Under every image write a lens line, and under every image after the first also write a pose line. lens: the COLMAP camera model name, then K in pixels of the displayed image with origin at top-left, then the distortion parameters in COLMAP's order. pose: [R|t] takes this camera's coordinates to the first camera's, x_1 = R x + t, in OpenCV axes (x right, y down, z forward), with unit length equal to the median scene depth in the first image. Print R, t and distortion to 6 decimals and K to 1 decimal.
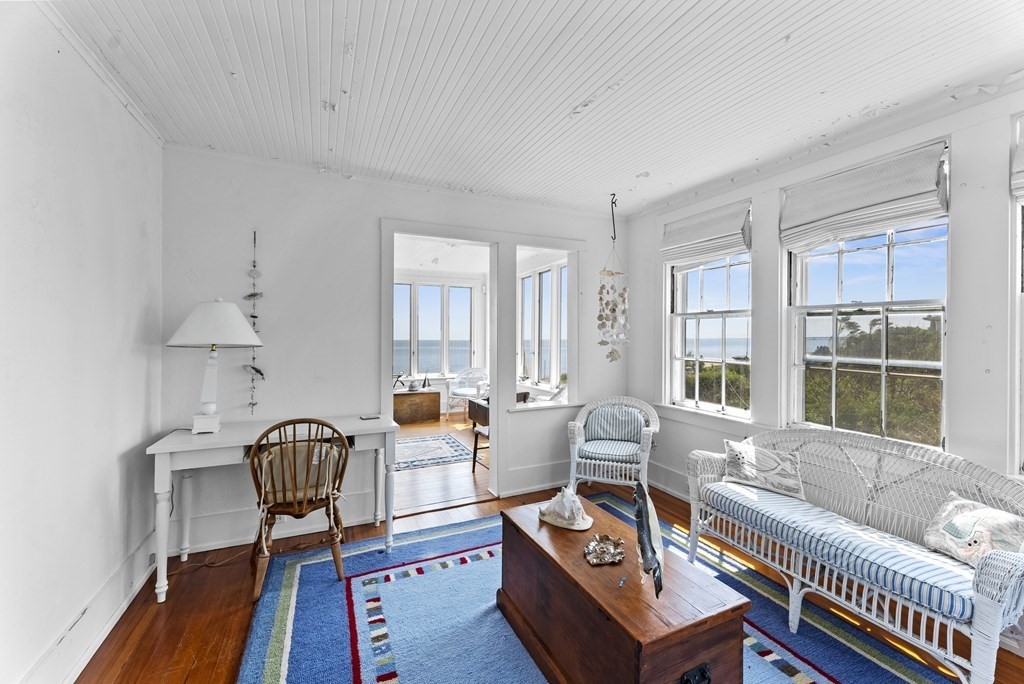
lens RADIAL K [[414.6, 0, 512.6], [0, 414.6, 339.9], [0, 0, 1]] dist [0.002878, 0.000068]
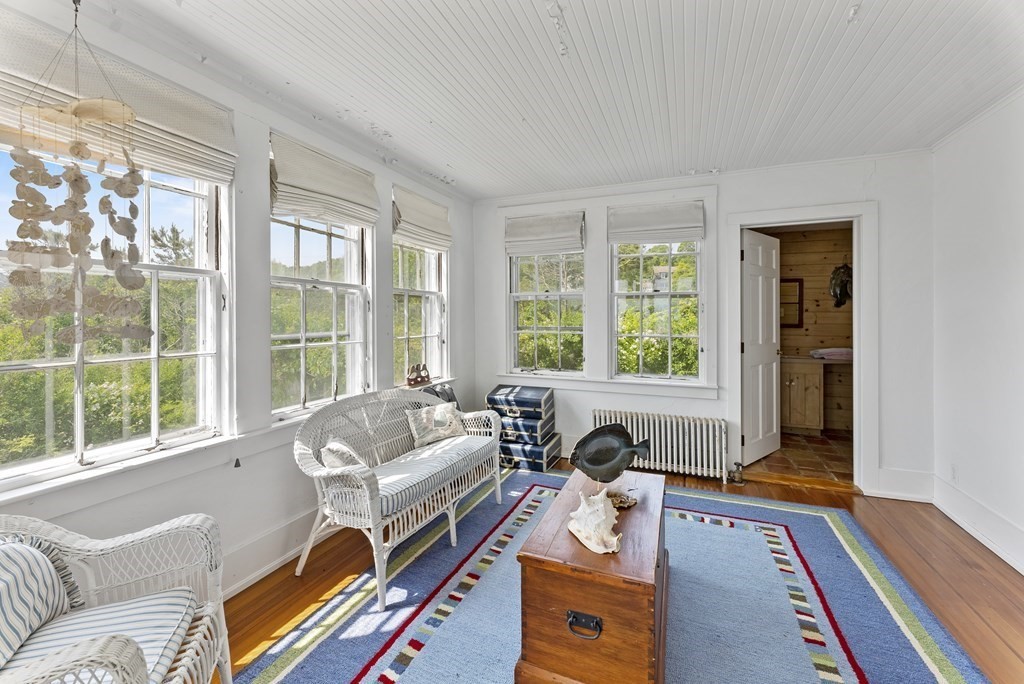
lens RADIAL K [[414.6, 0, 513.5], [0, 414.6, 310.6], [0, 0, 1]] dist [0.002878, 0.000068]
pose [[-0.675907, 0.004510, 0.736973, -0.291258], [0.003436, 0.999990, -0.002968, -0.006524], [-0.736979, 0.000526, -0.675916, 1.316967]]
